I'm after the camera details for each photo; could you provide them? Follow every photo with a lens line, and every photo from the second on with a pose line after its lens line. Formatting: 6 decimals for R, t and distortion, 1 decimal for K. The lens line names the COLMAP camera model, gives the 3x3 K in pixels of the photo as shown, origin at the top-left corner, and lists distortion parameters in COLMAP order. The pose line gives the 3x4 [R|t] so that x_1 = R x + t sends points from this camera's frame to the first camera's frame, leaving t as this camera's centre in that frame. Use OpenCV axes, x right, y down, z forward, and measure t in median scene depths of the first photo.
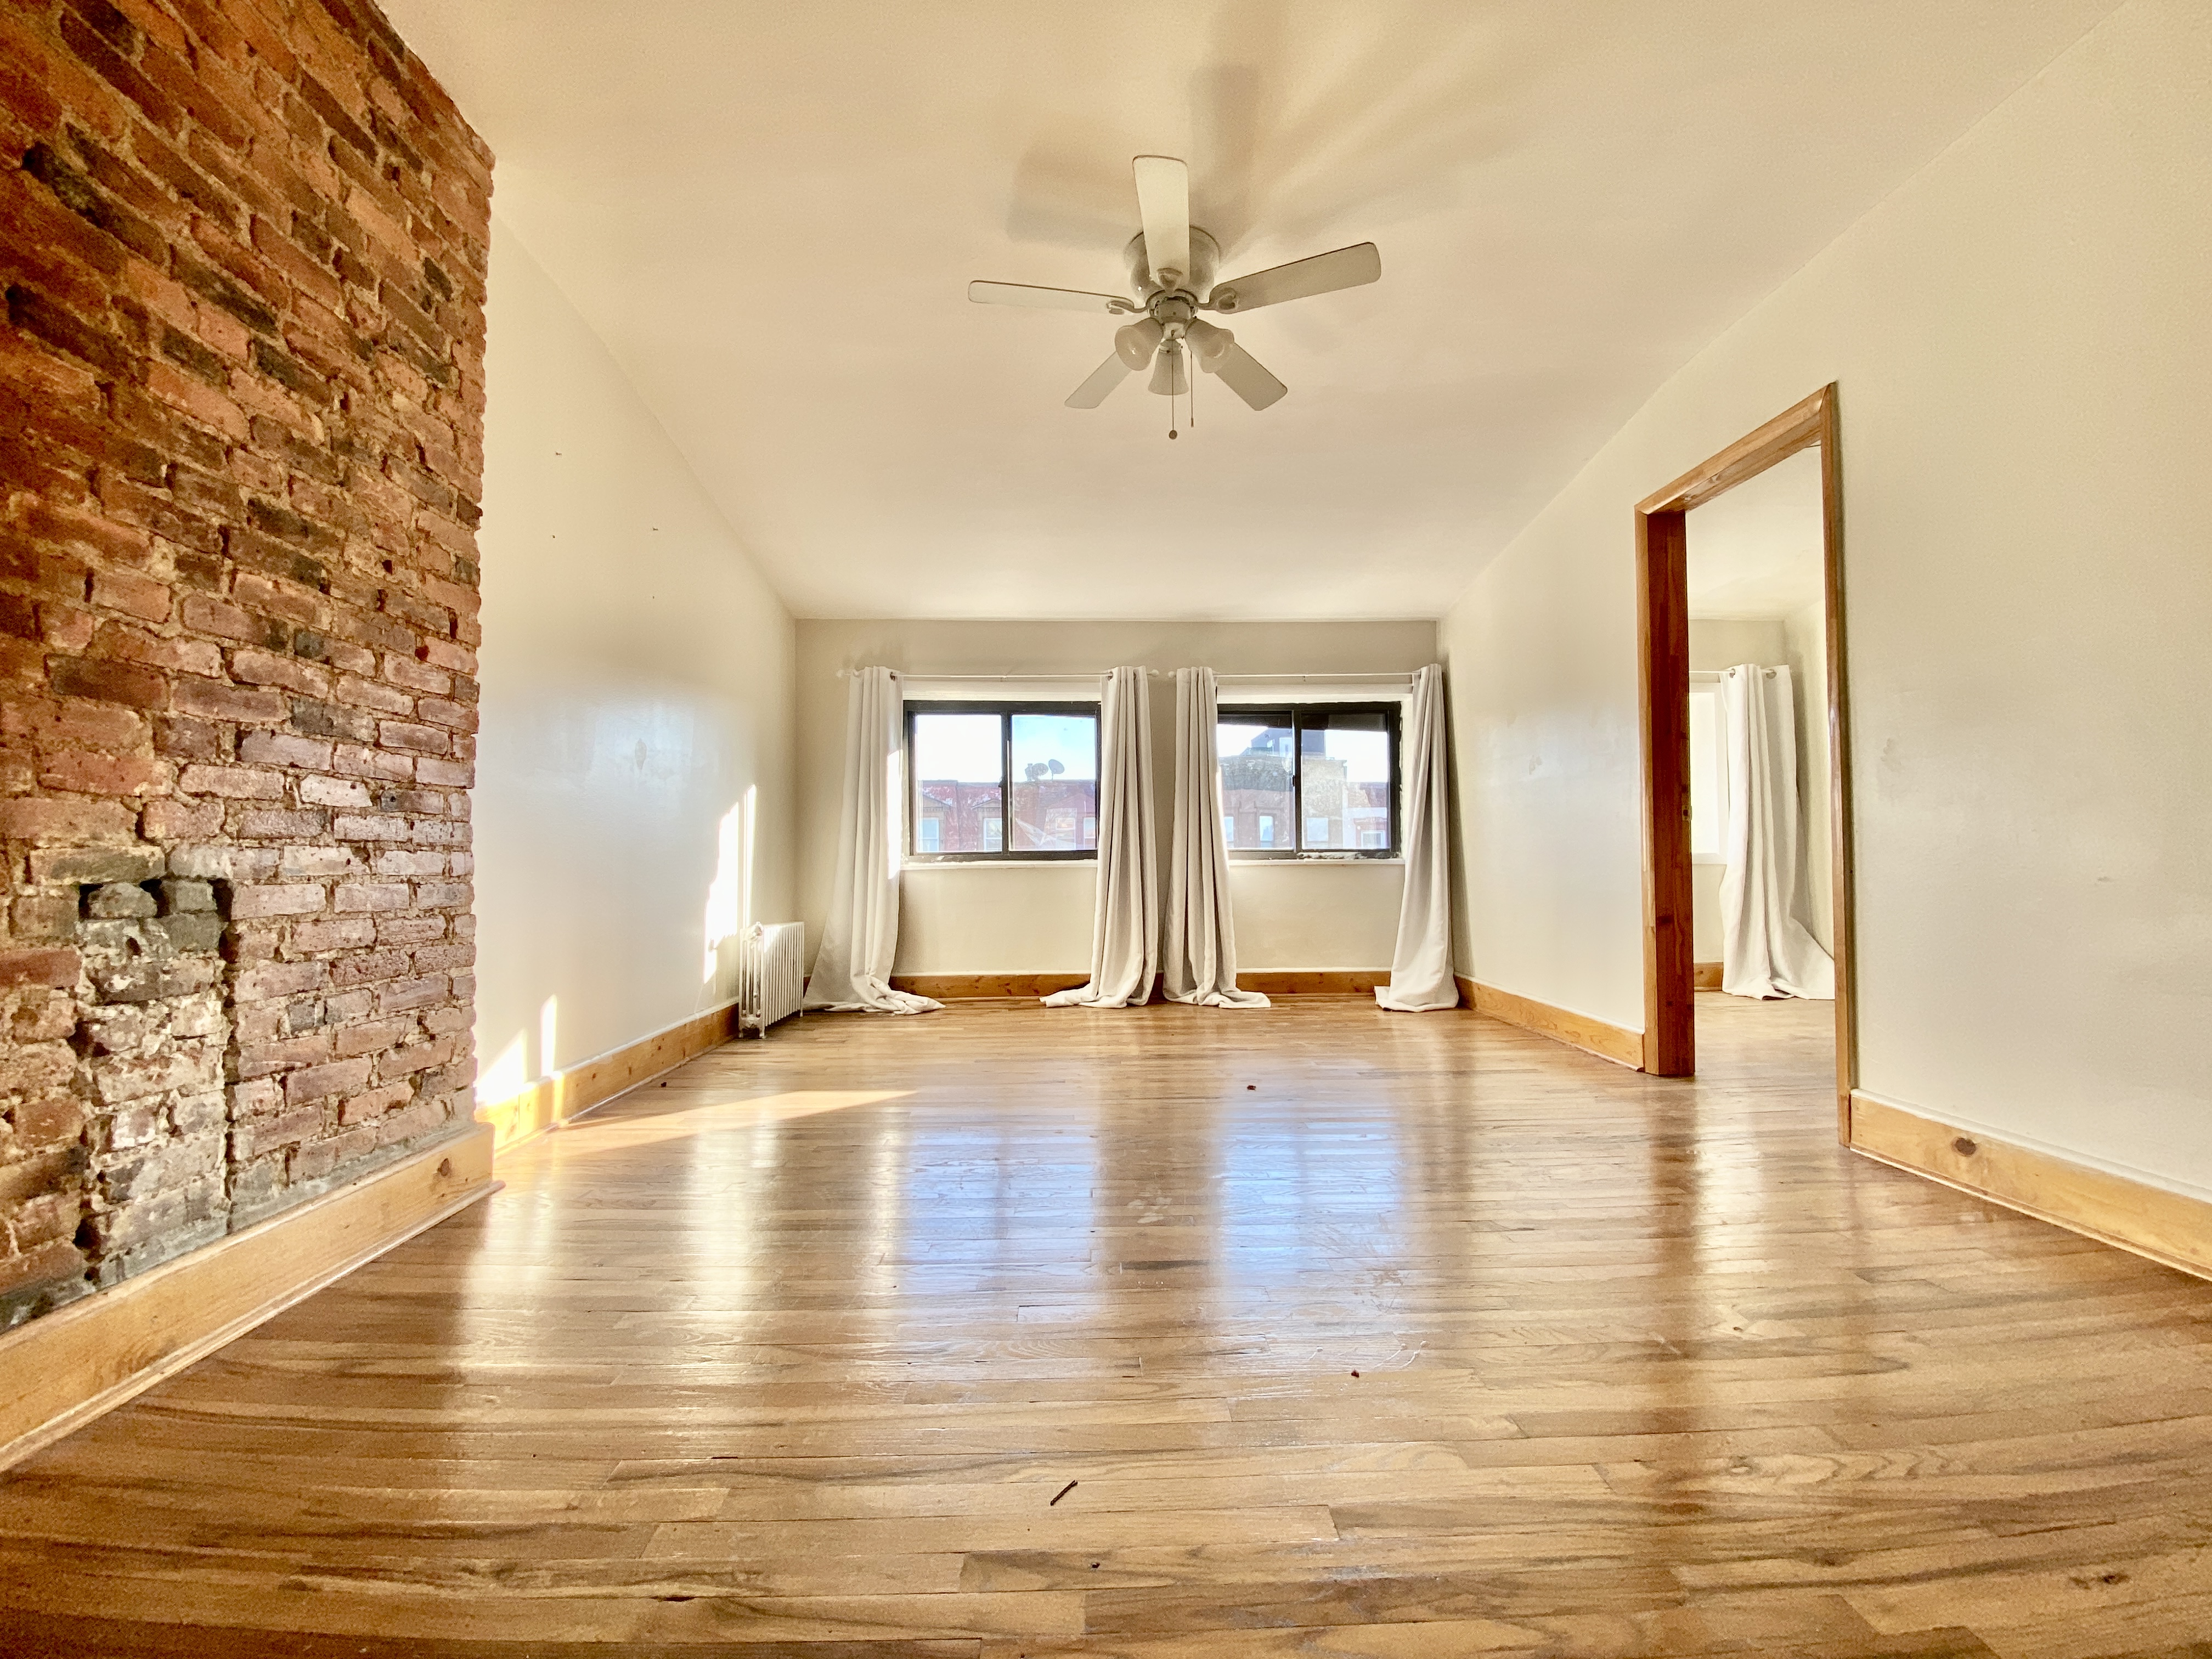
lens RADIAL K [[891.0, 0, 1113.6], [0, 891.0, 834.0], [0, 0, 1]] dist [0.021627, -0.020142]
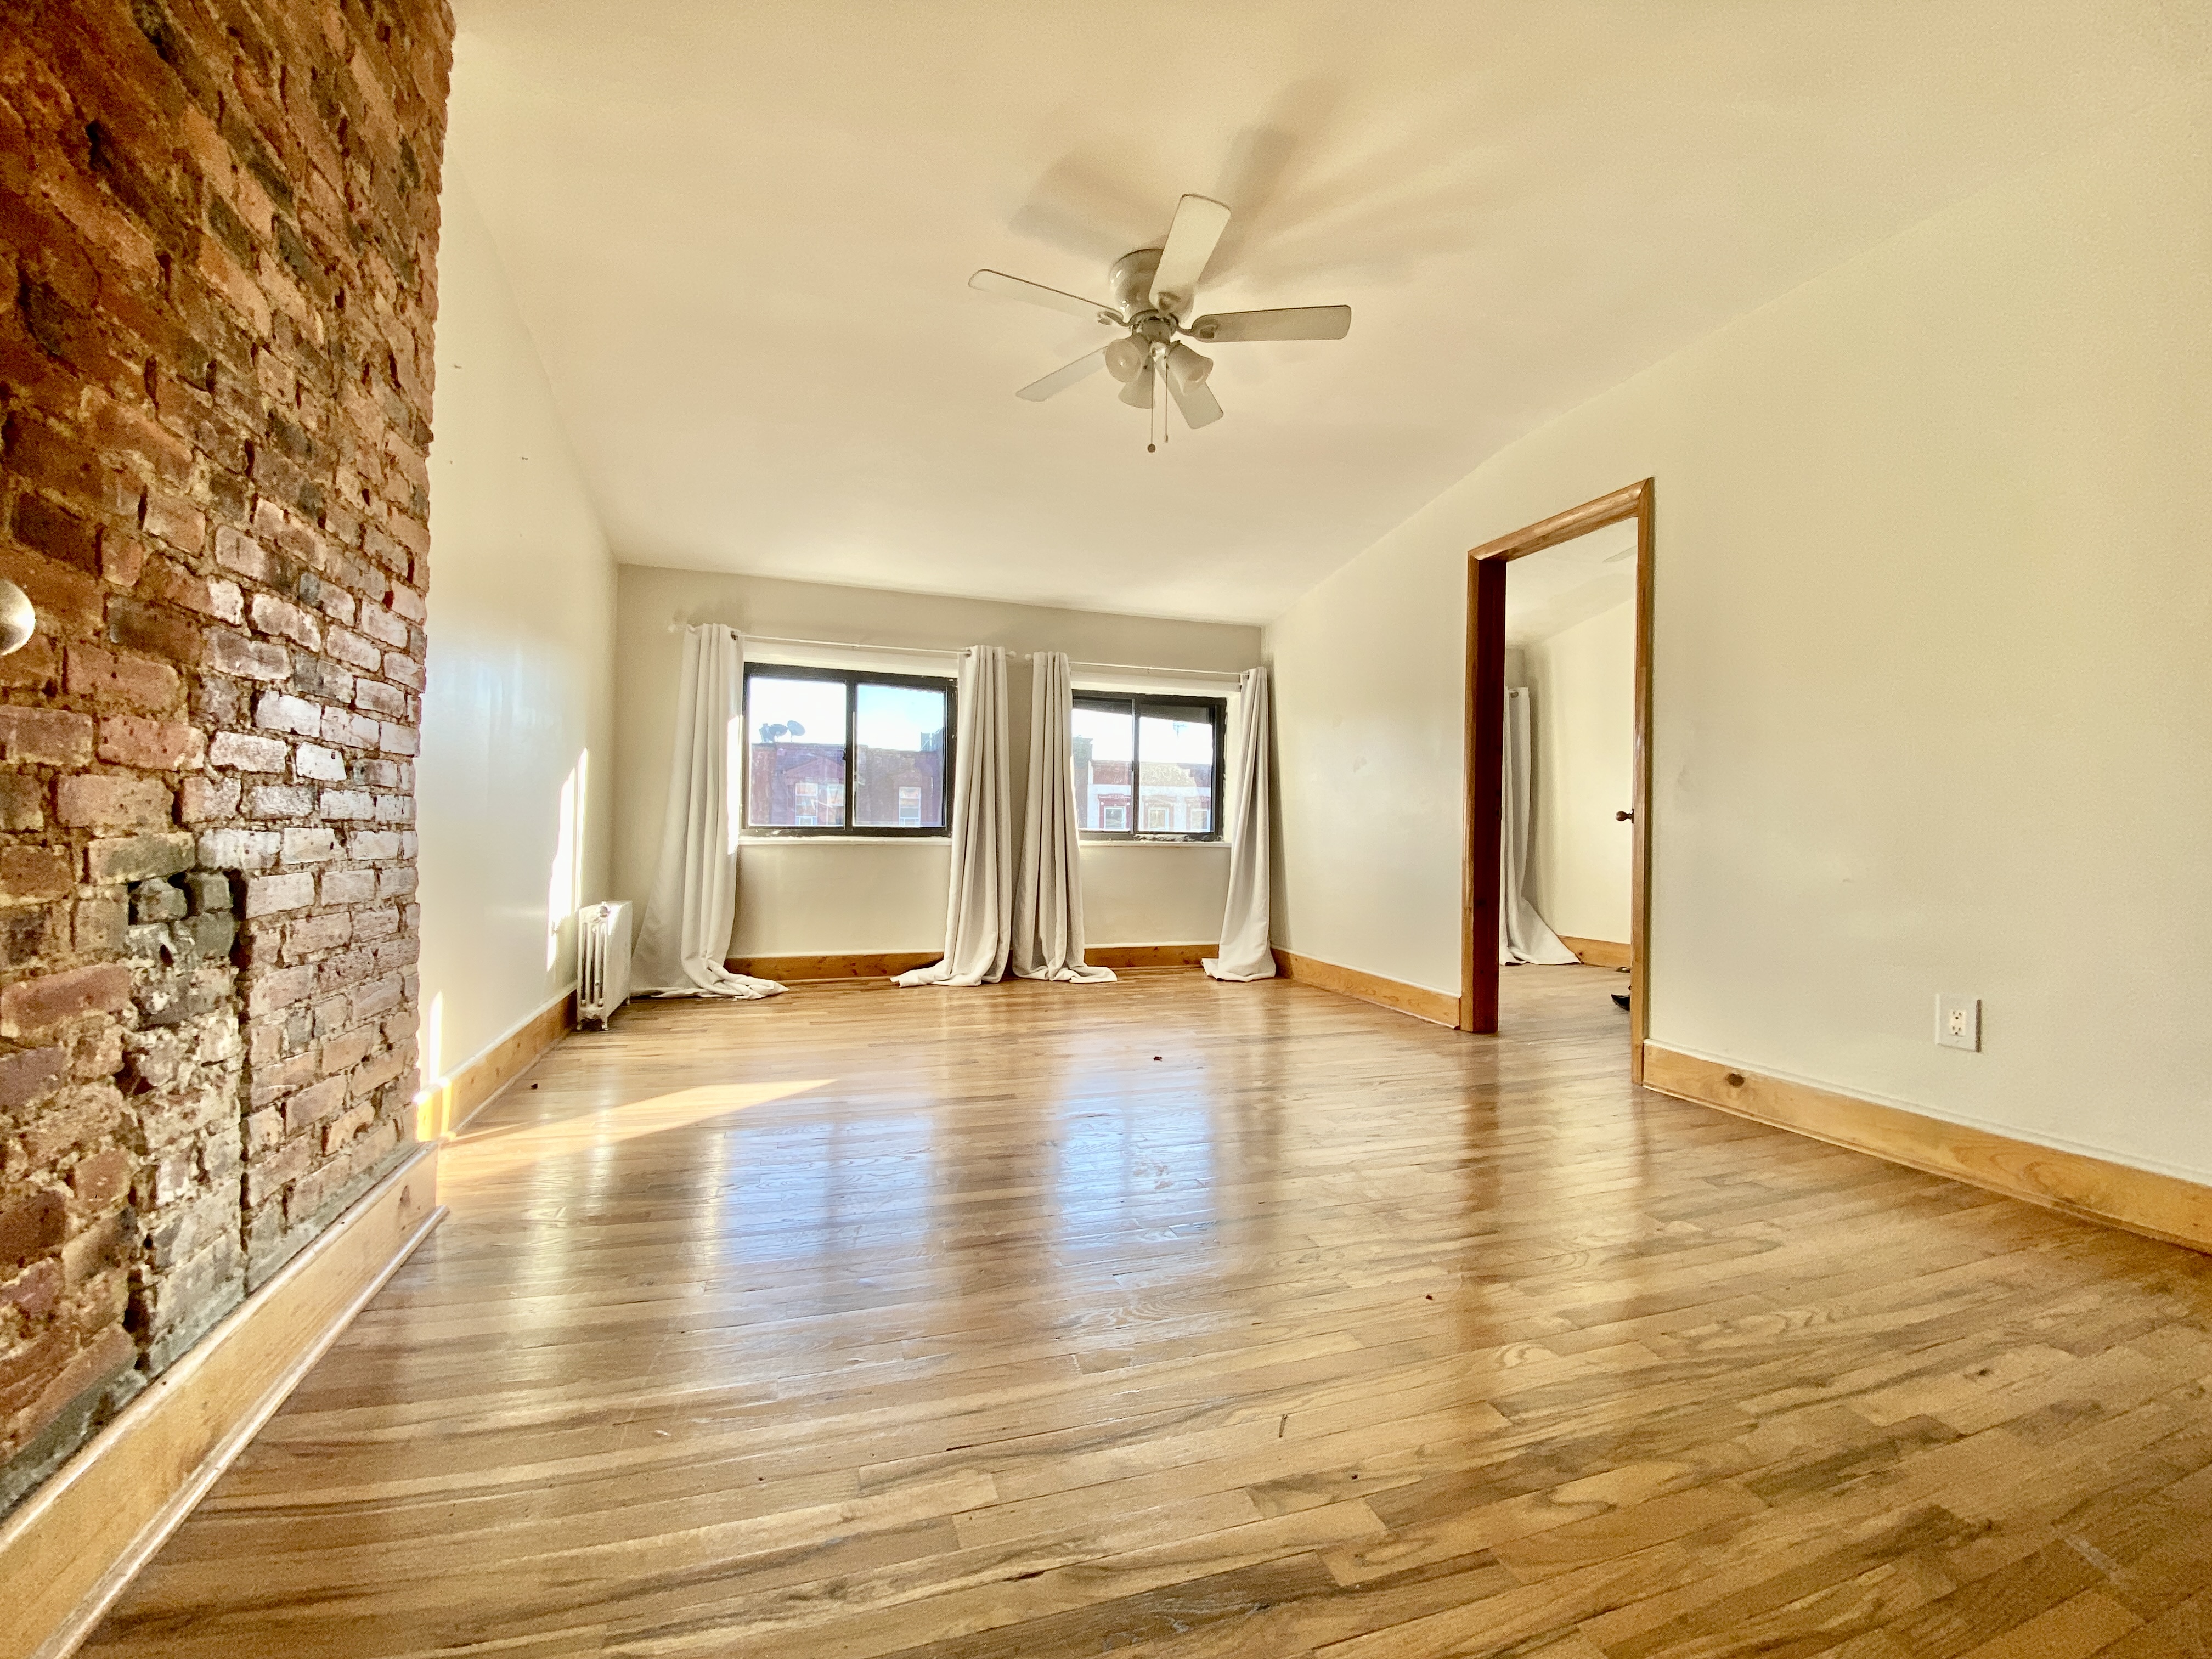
lens RADIAL K [[889.2, 0, 1104.8], [0, 889.2, 818.4], [0, 0, 1]] dist [0.019620, -0.018880]
pose [[0.961412, 0.026680, 0.273817, -0.359945], [-0.030739, 0.999472, 0.010544, -0.024243], [-0.273391, -0.018554, 0.961724, -0.009302]]
